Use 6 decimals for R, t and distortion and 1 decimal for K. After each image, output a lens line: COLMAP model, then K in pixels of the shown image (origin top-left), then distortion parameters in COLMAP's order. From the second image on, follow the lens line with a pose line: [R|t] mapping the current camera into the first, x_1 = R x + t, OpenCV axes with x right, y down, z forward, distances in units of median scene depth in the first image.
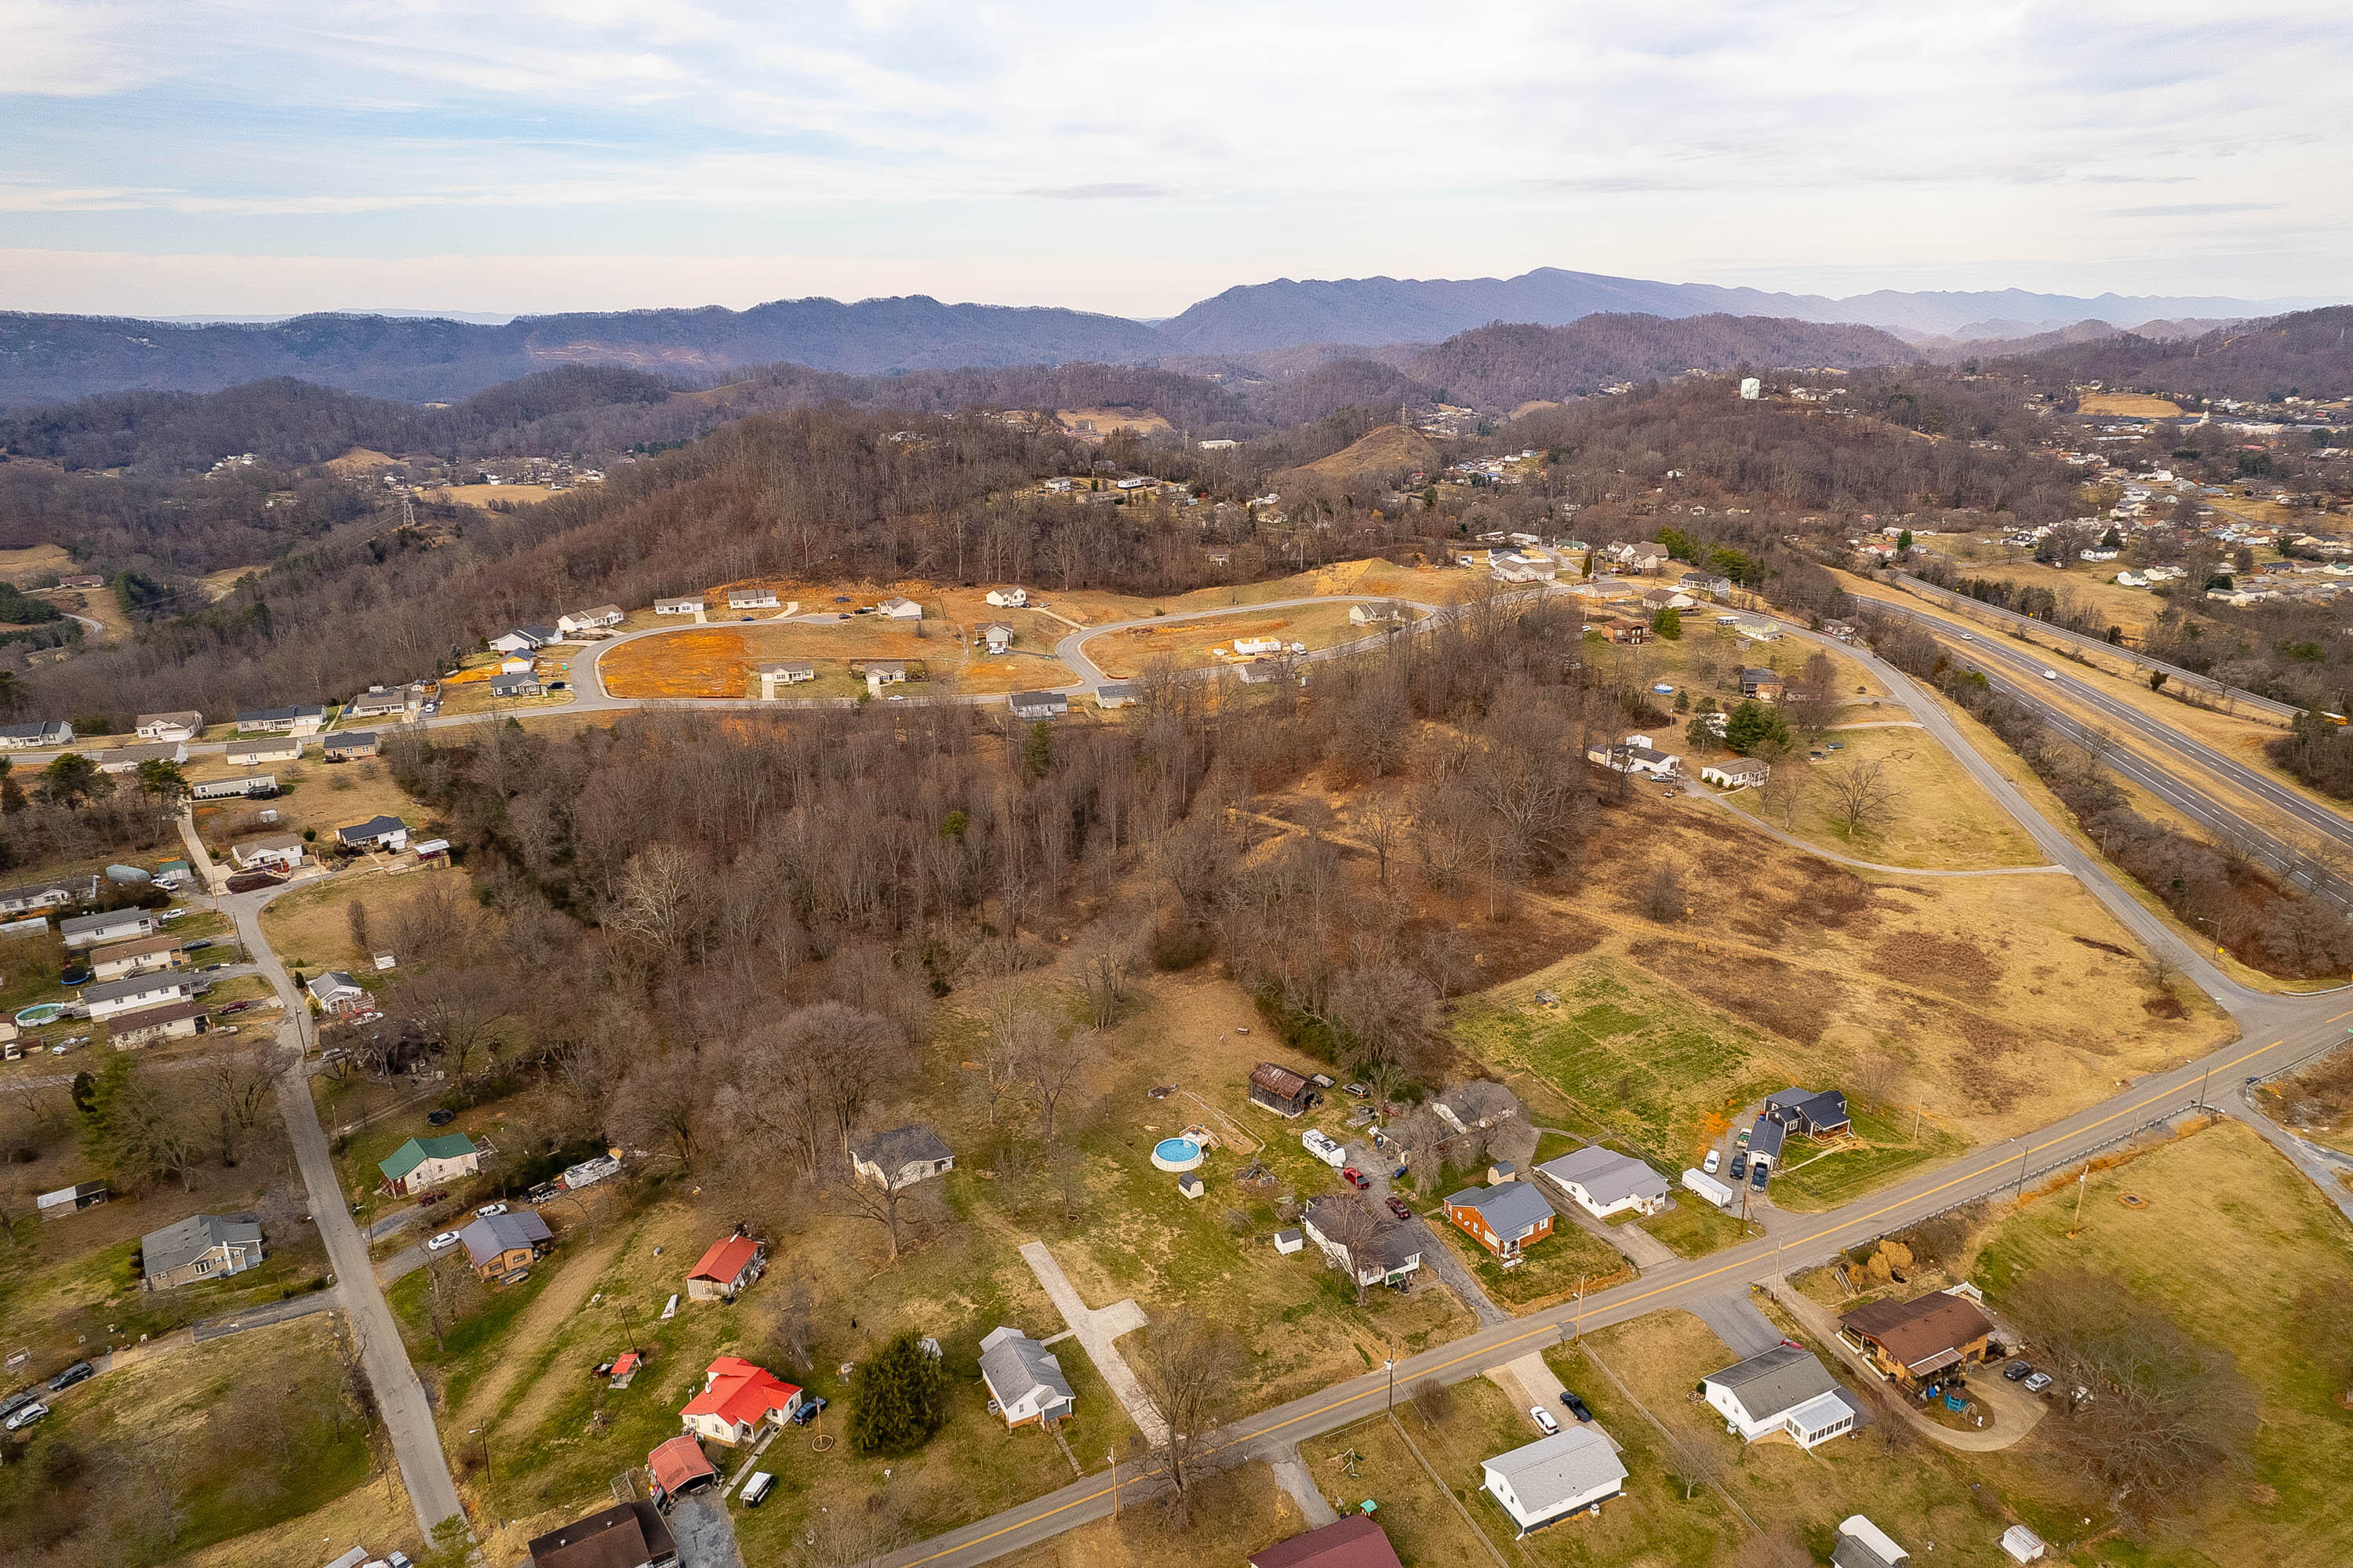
lens RADIAL K [[1503.5, 0, 1189.2], [0, 1503.5, 784.9], [0, 0, 1]] dist [-0.075885, 0.067907]
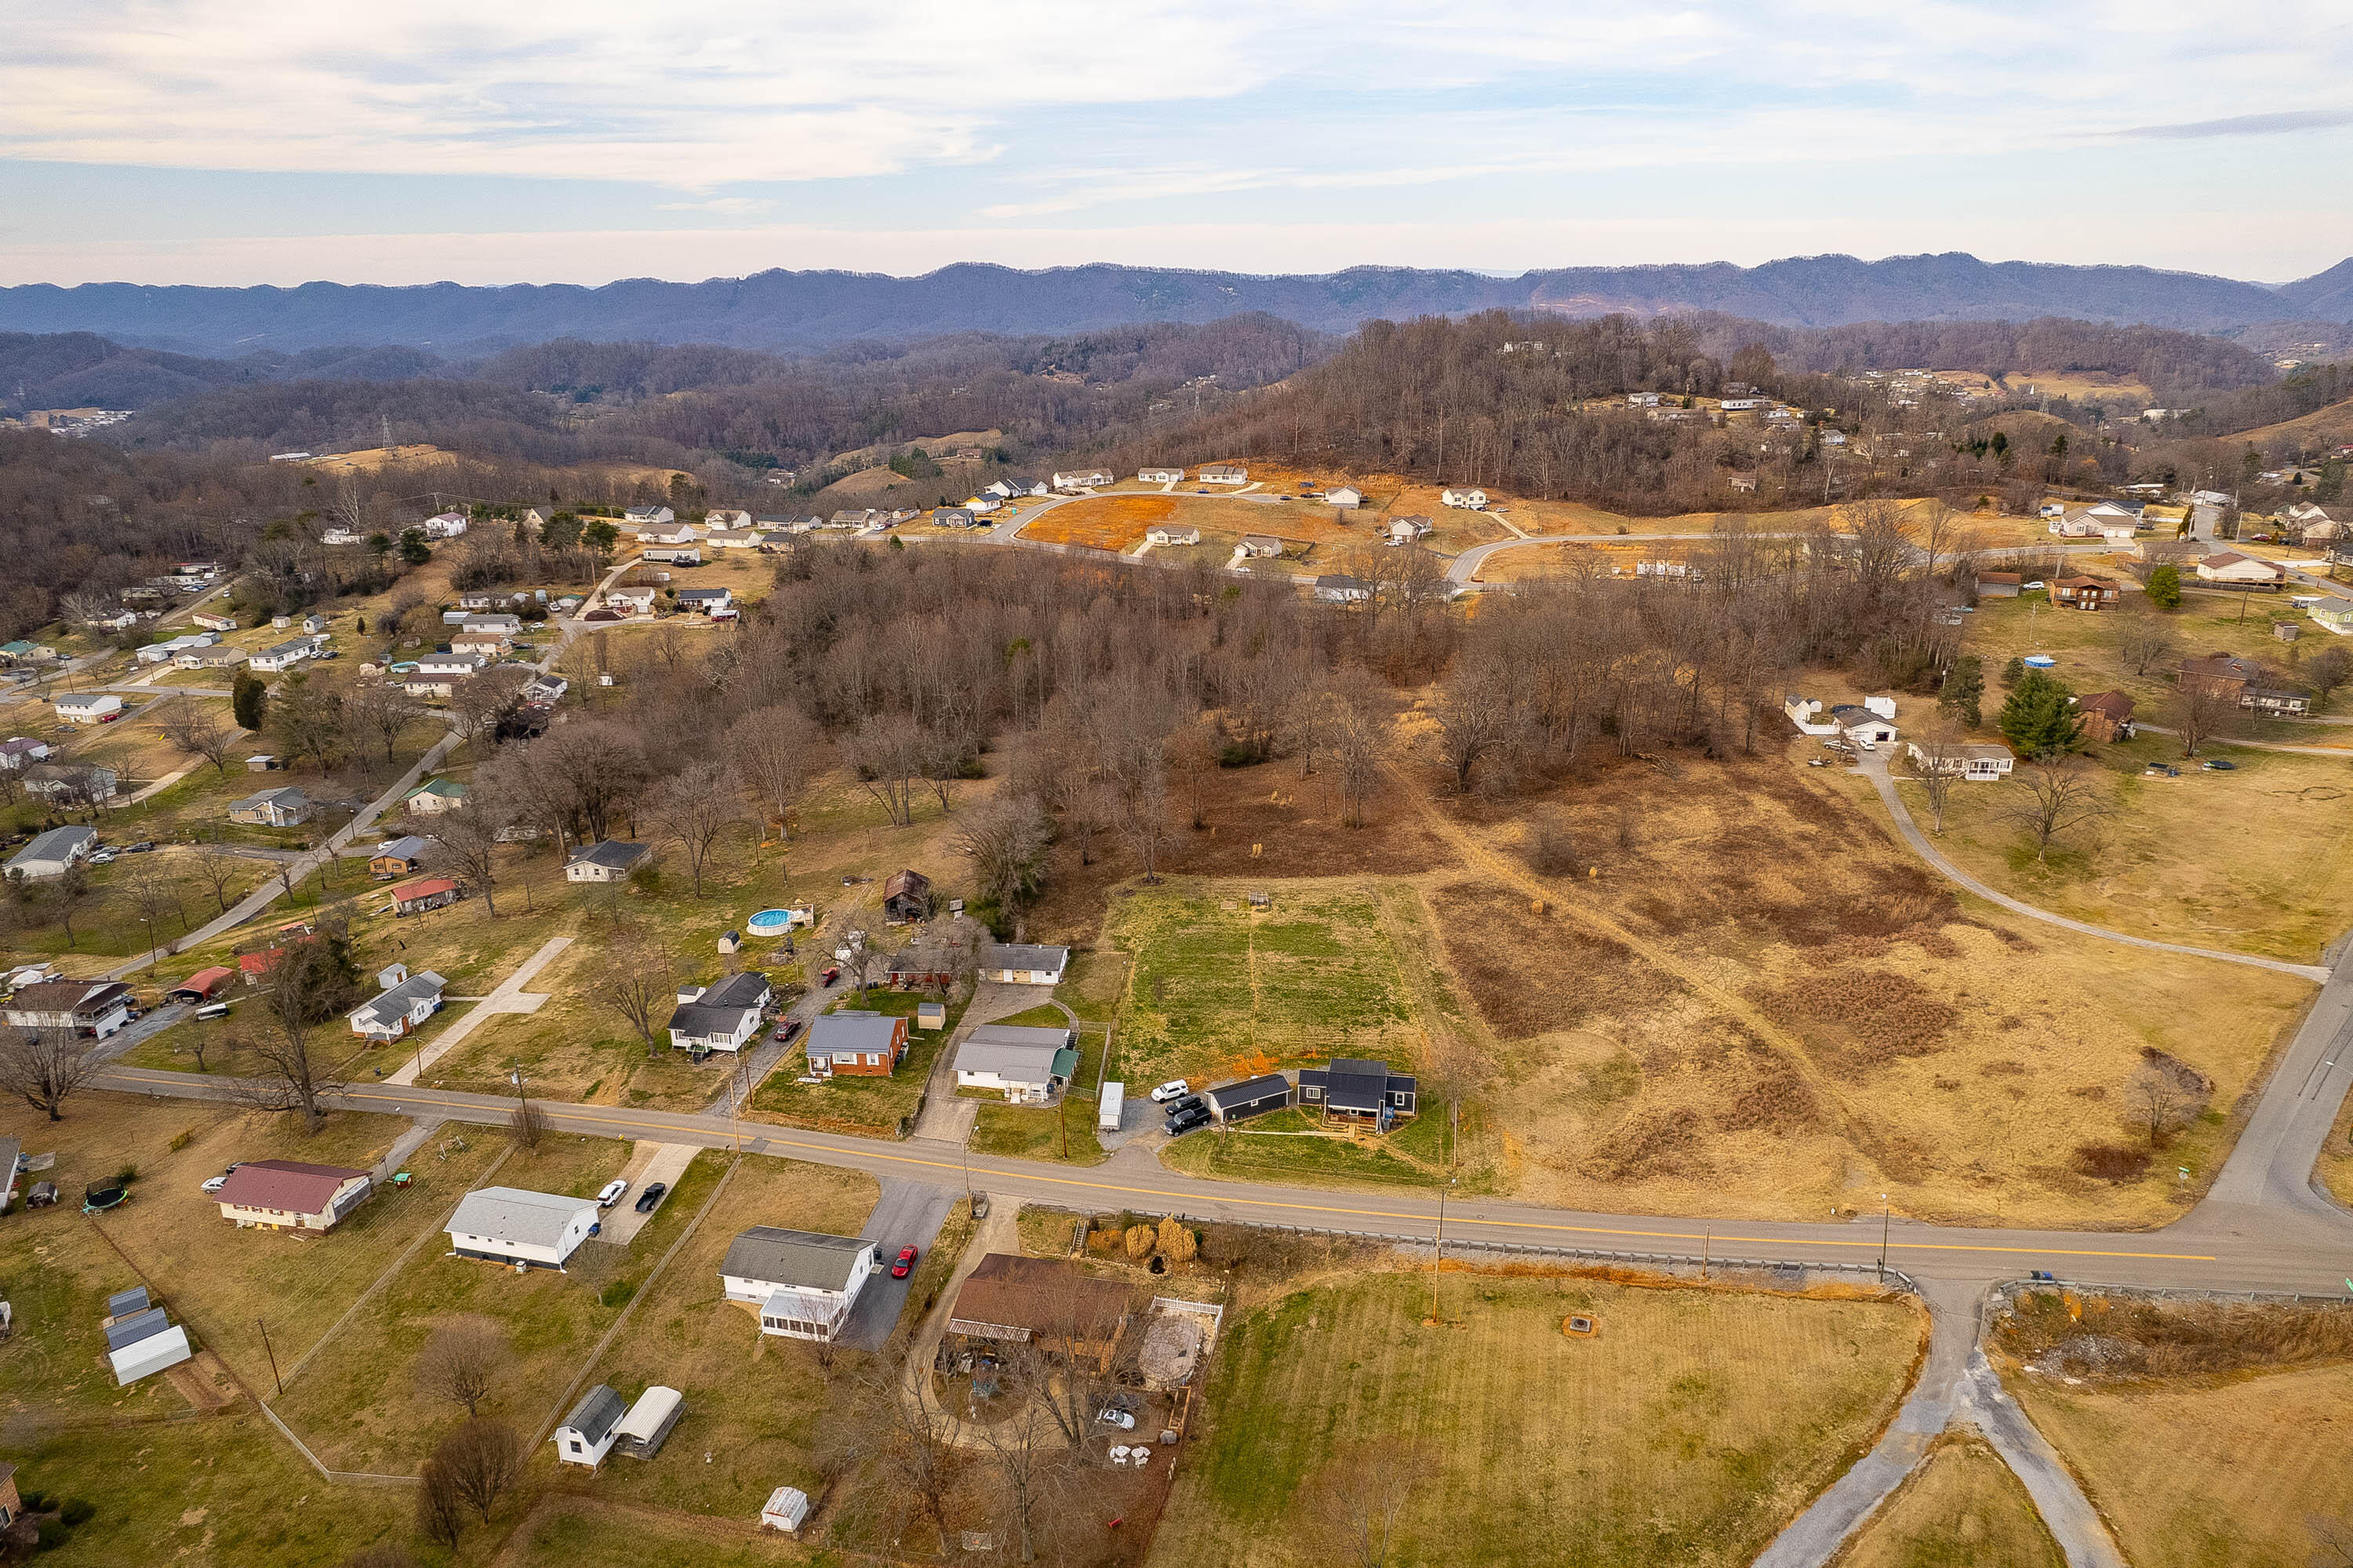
lens RADIAL K [[1503.5, 0, 1189.2], [0, 1503.5, 784.9], [0, 0, 1]] dist [-0.075885, 0.067907]
pose [[0.792491, 0.190400, -0.579401, 0.446200], [-0.177380, 0.980908, 0.079725, 0.012092], [0.583519, 0.039593, 0.811134, 0.185125]]
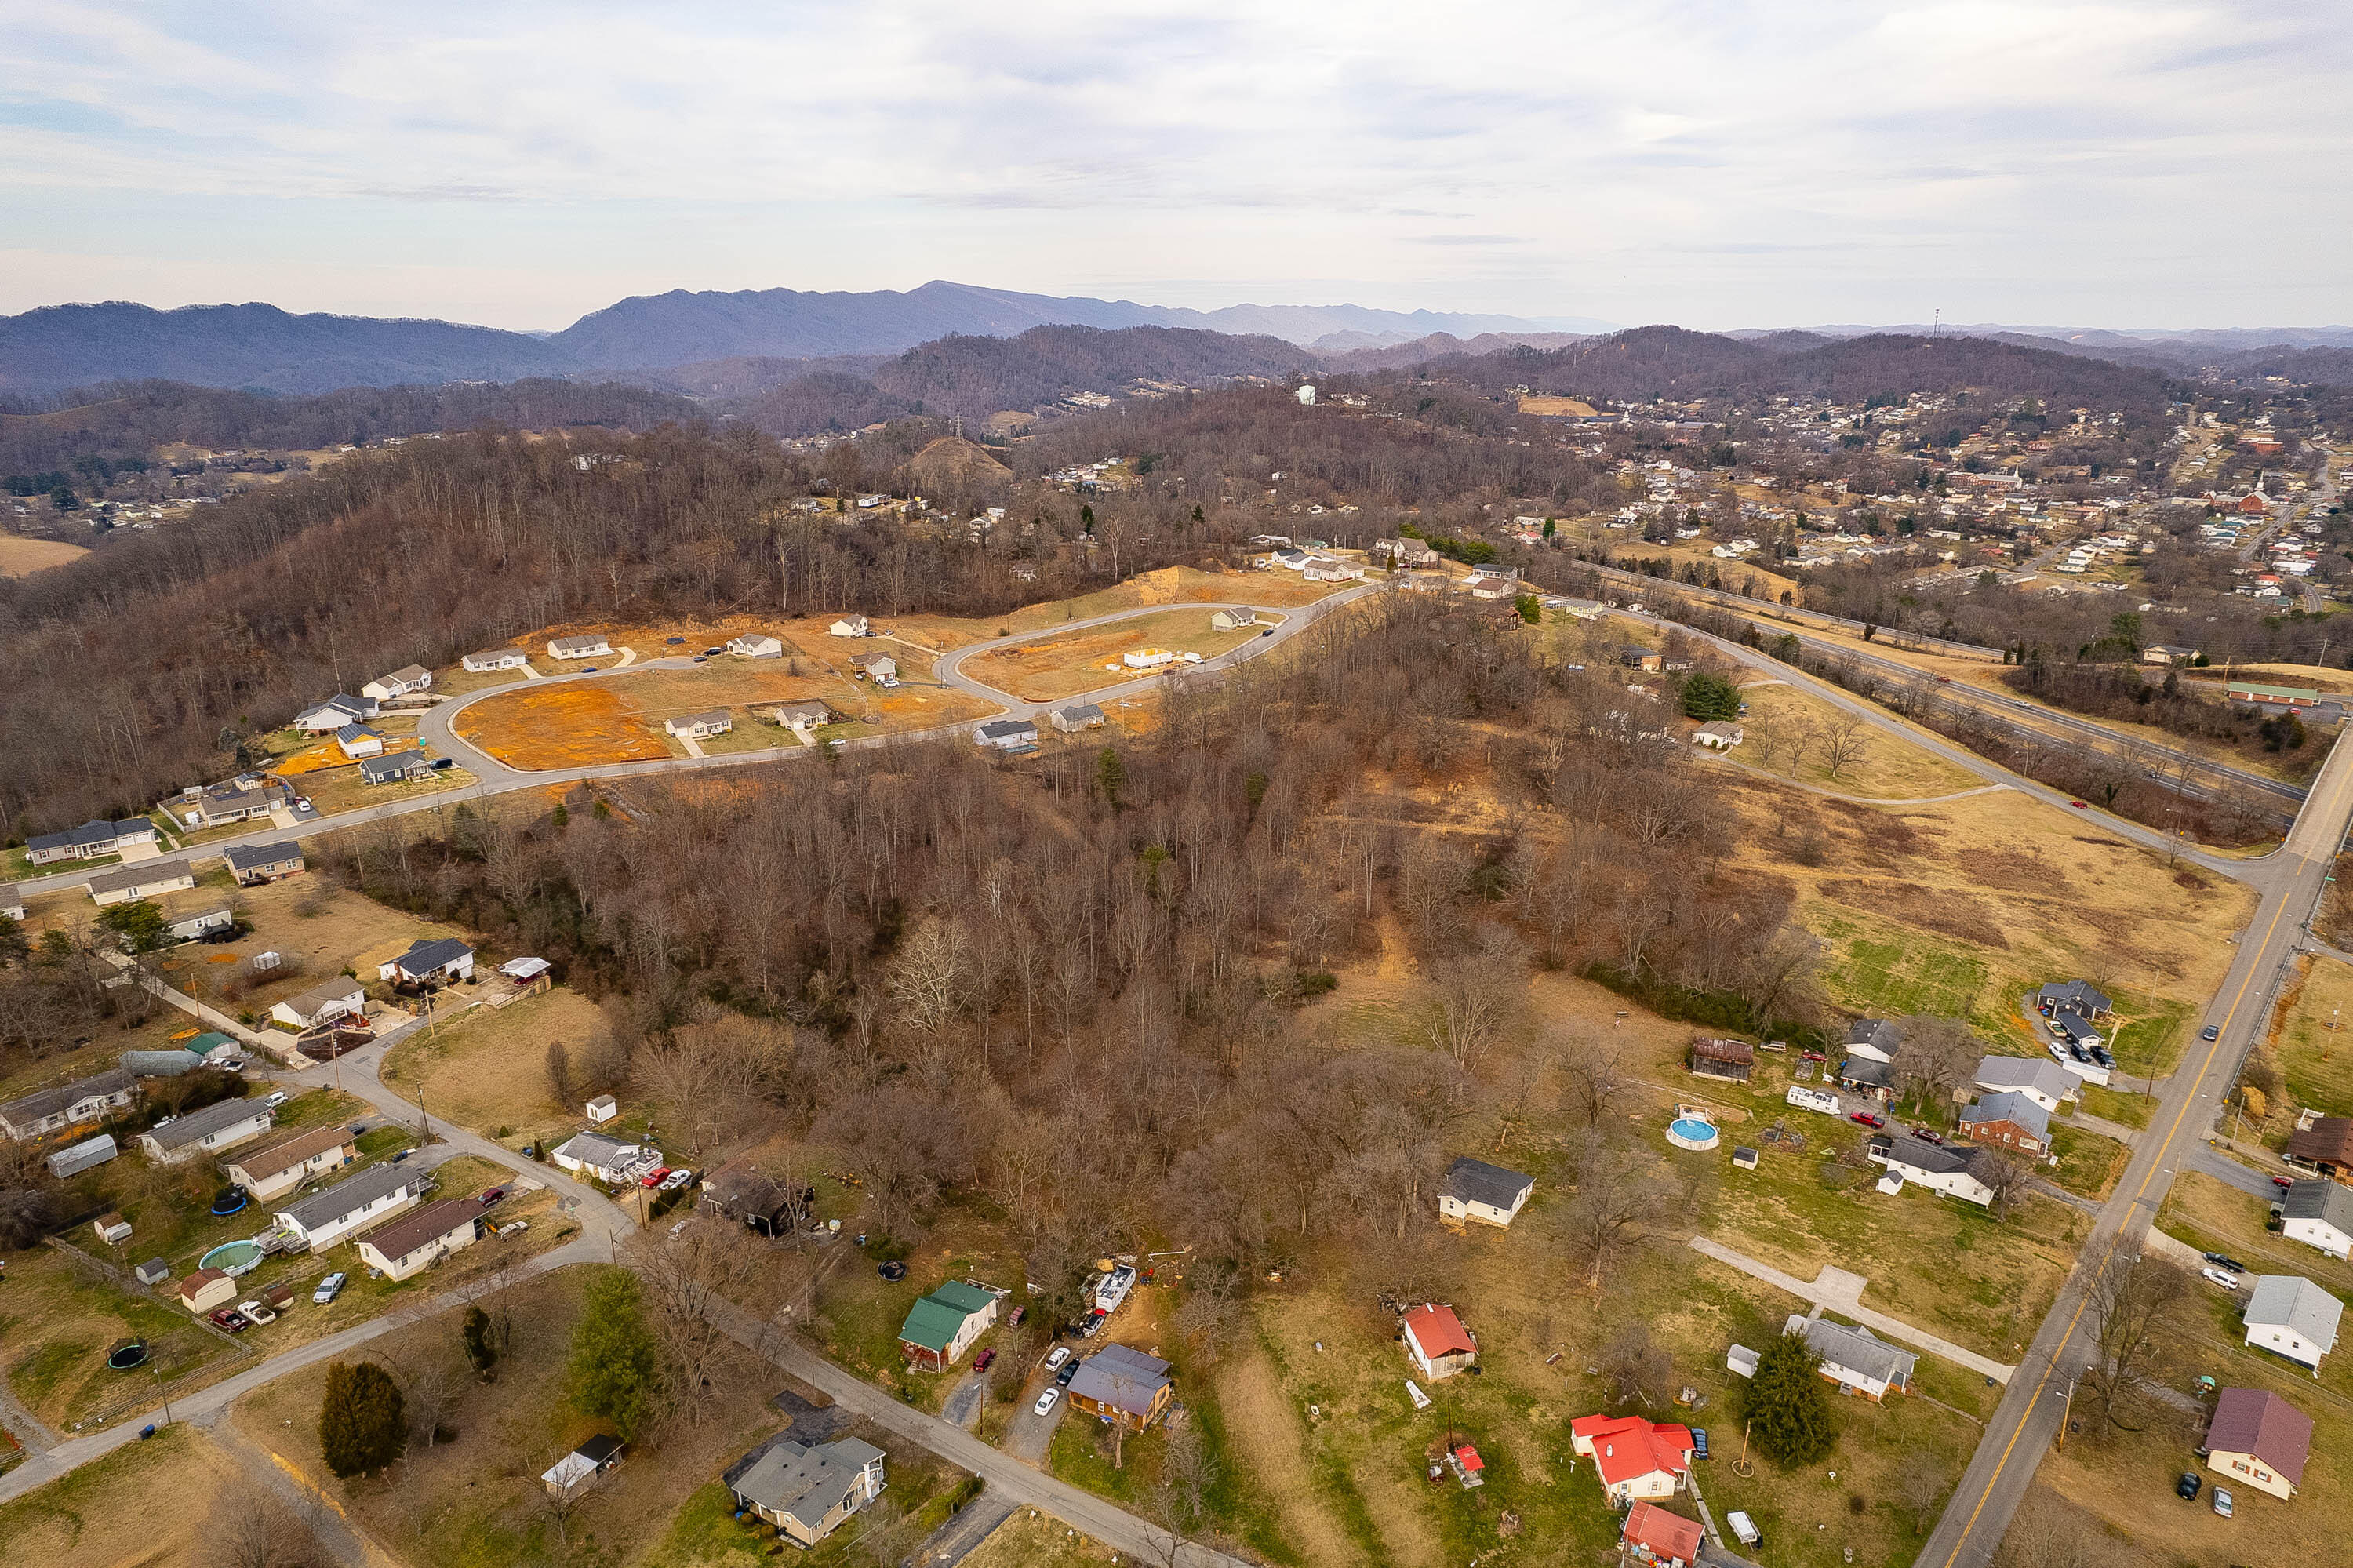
lens RADIAL K [[1503.5, 0, 1189.2], [0, 1503.5, 784.9], [0, 0, 1]] dist [-0.075885, 0.067907]
pose [[0.923228, -0.102443, 0.370344, -0.385286], [0.105290, 0.994362, 0.012578, -0.024277], [-0.369545, 0.027381, 0.928809, 0.092027]]
